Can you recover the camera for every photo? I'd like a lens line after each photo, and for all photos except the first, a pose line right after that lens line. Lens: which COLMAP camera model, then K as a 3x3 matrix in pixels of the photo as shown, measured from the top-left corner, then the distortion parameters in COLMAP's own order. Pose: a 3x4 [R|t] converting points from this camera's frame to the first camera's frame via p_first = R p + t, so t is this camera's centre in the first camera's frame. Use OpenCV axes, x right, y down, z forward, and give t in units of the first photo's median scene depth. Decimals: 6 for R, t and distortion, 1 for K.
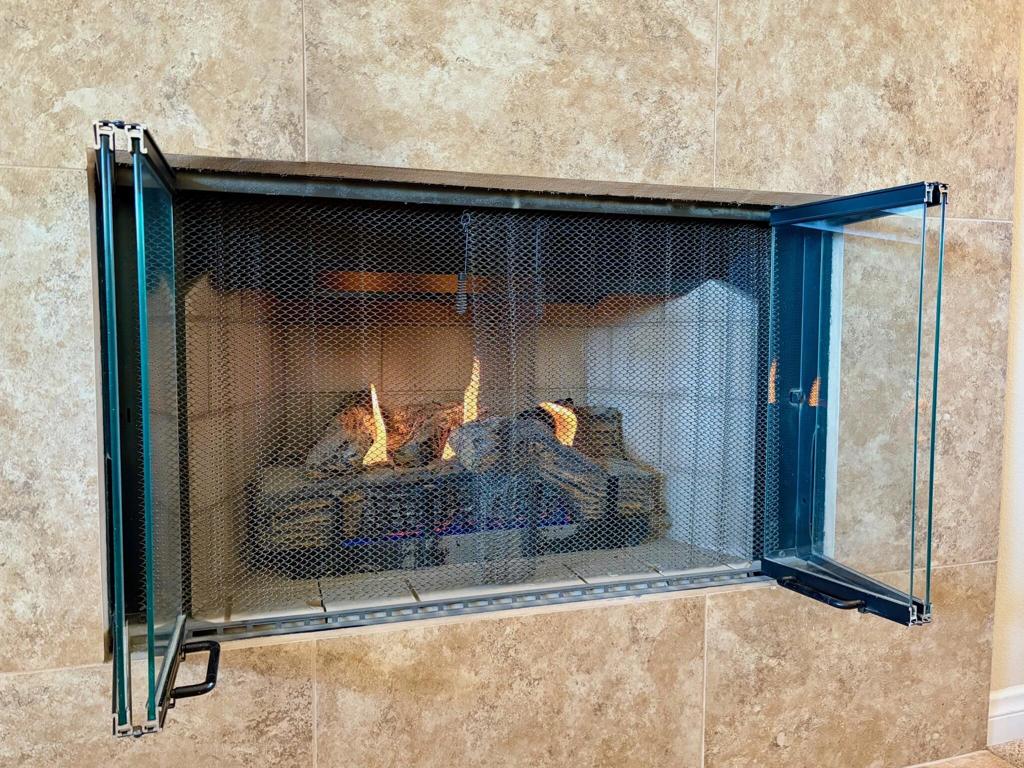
lens RADIAL K [[765.8, 0, 507.6], [0, 765.8, 386.3], [0, 0, 1]] dist [0.010463, 0.003992]
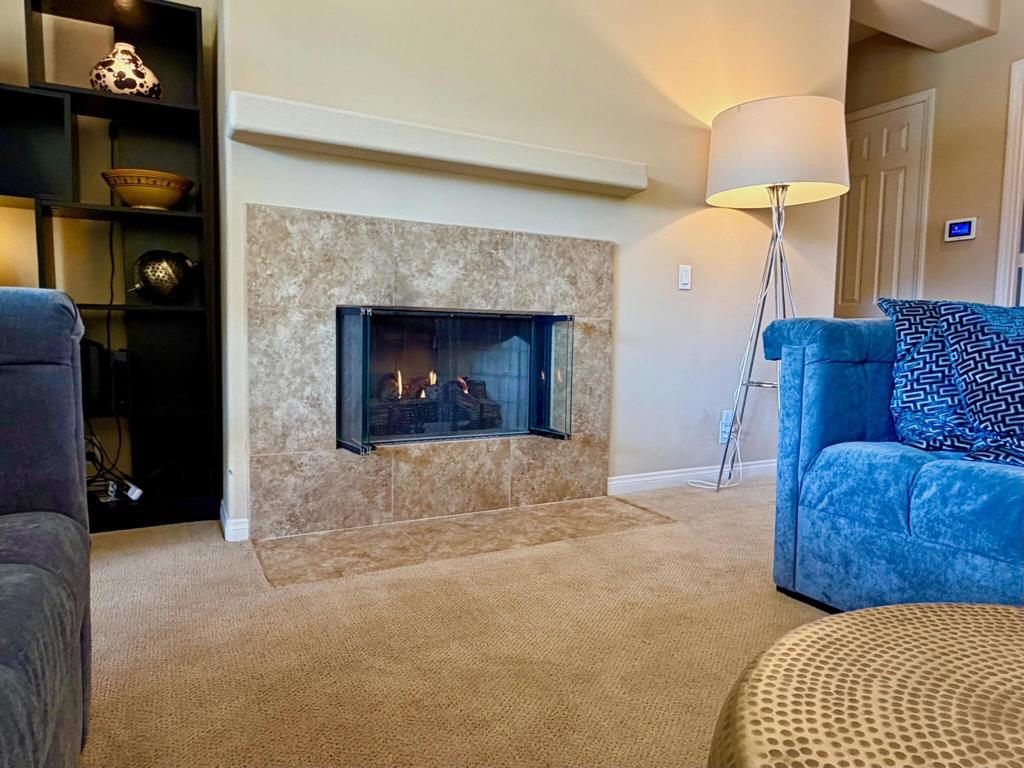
lens RADIAL K [[664.4, 0, 512.6], [0, 664.4, 385.9], [0, 0, 1]] dist [0.002493, 0.000103]
pose [[0.985299, 0.002076, 0.170824, -0.200925], [-0.003695, 0.999951, 0.009161, 0.031508], [-0.170796, -0.009658, 0.985259, -1.691812]]
